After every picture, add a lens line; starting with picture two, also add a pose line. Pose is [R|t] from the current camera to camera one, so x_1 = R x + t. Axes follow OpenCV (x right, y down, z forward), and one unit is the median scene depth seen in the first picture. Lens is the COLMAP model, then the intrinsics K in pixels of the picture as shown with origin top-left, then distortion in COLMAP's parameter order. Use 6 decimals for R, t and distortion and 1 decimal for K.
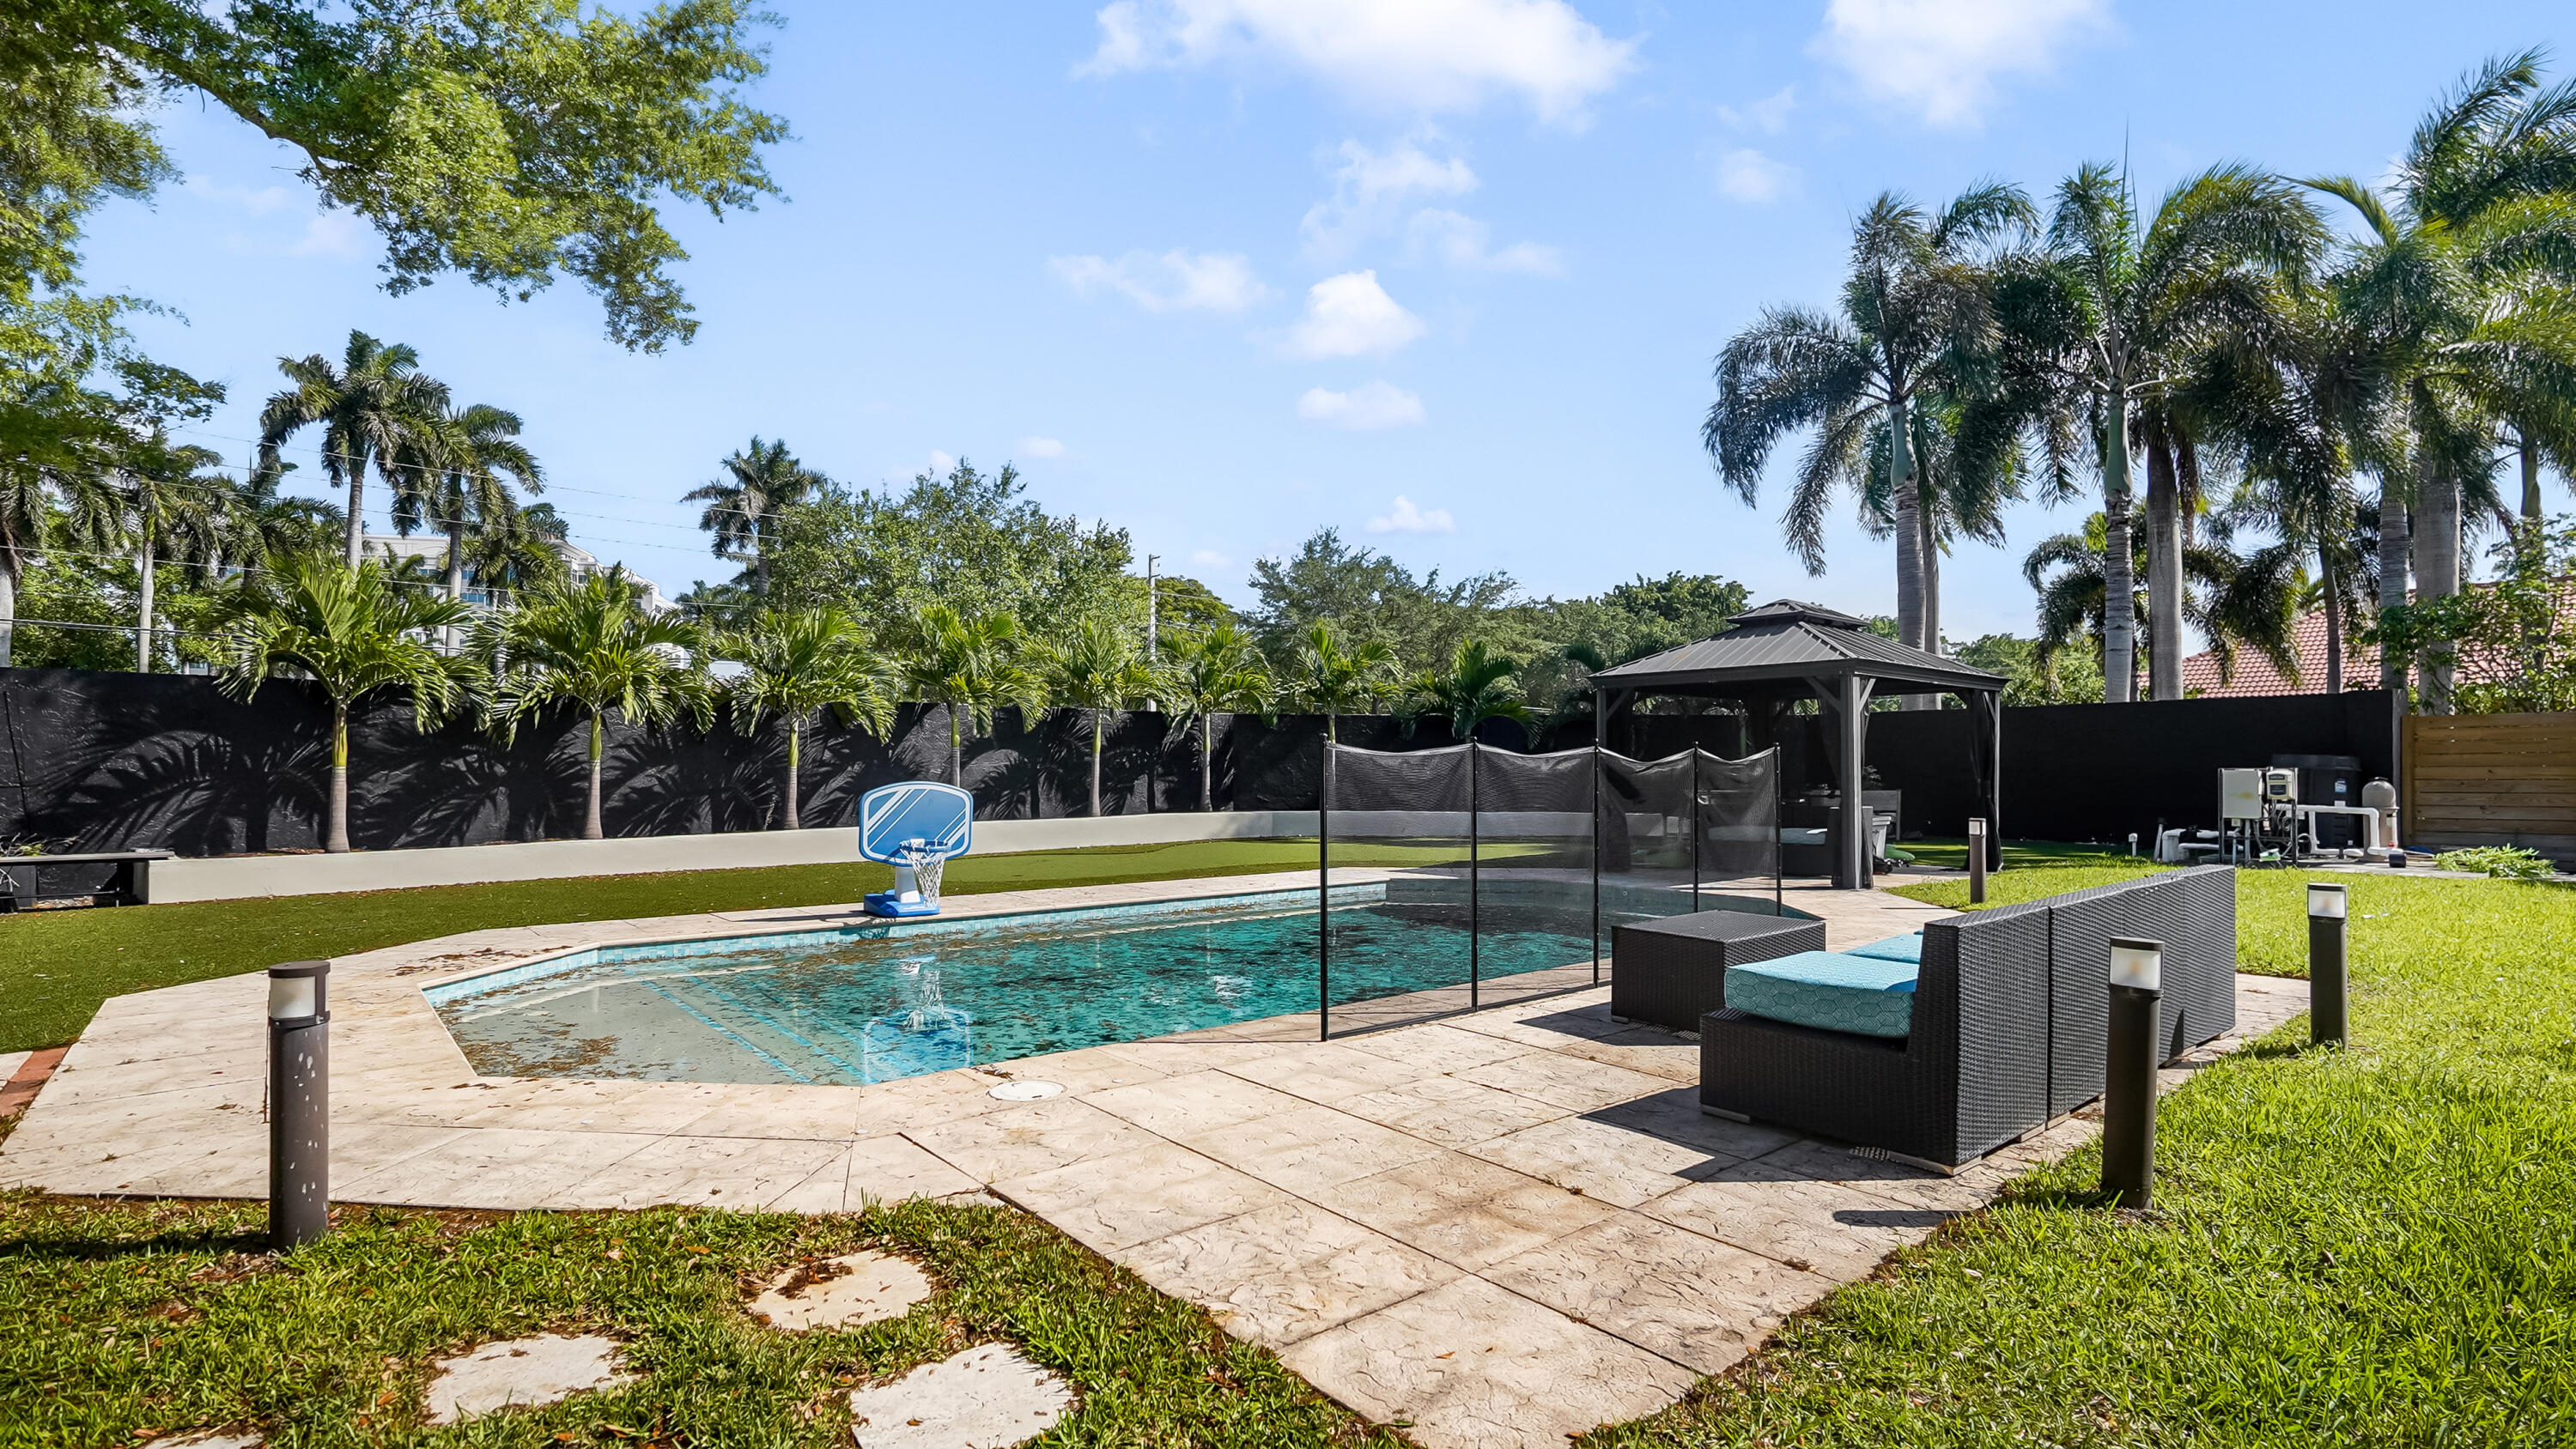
lens RADIAL K [[1205.4, 0, 1279.3], [0, 1205.4, 743.0], [0, 0, 1]] dist [-0.017276, 0.004472]
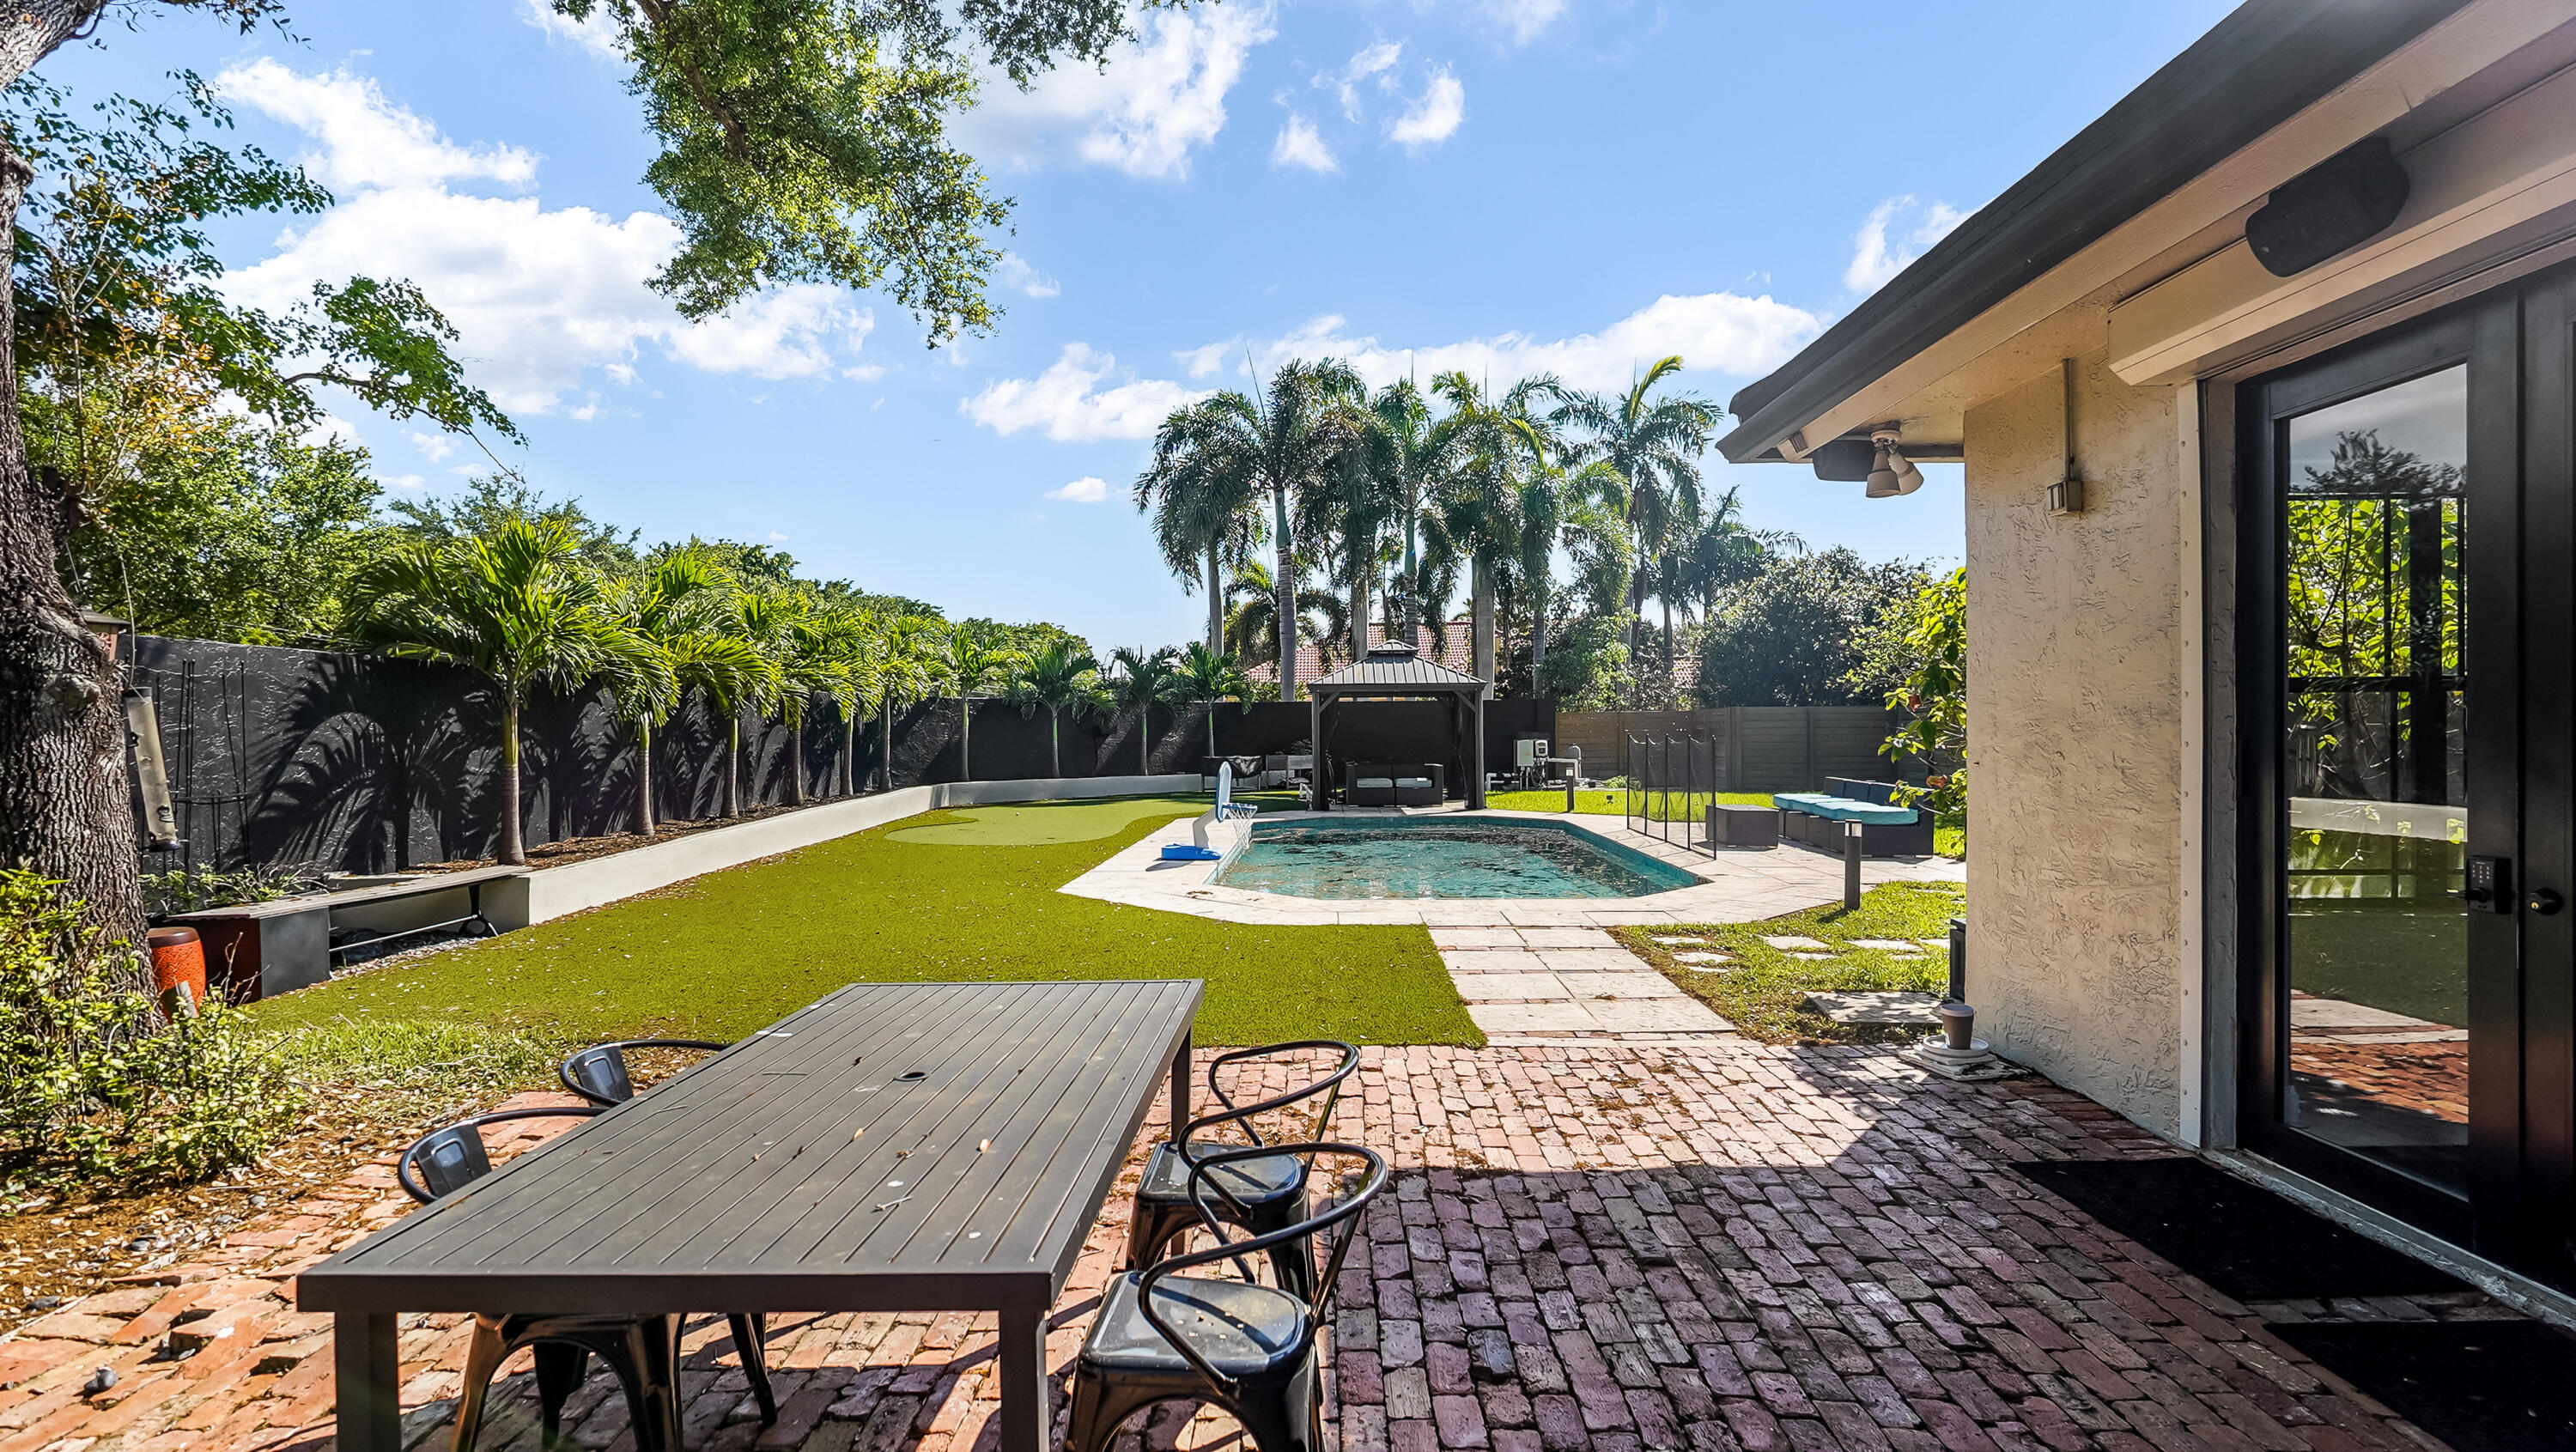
lens RADIAL K [[1217.9, 0, 1299.5], [0, 1217.9, 746.7], [0, 0, 1]] dist [-0.020648, 0.005215]
pose [[0.653625, -0.012790, 0.756711, -0.653675], [-0.008904, 0.999658, 0.024588, -0.008534], [-0.756766, -0.022809, 0.653287, -0.005882]]
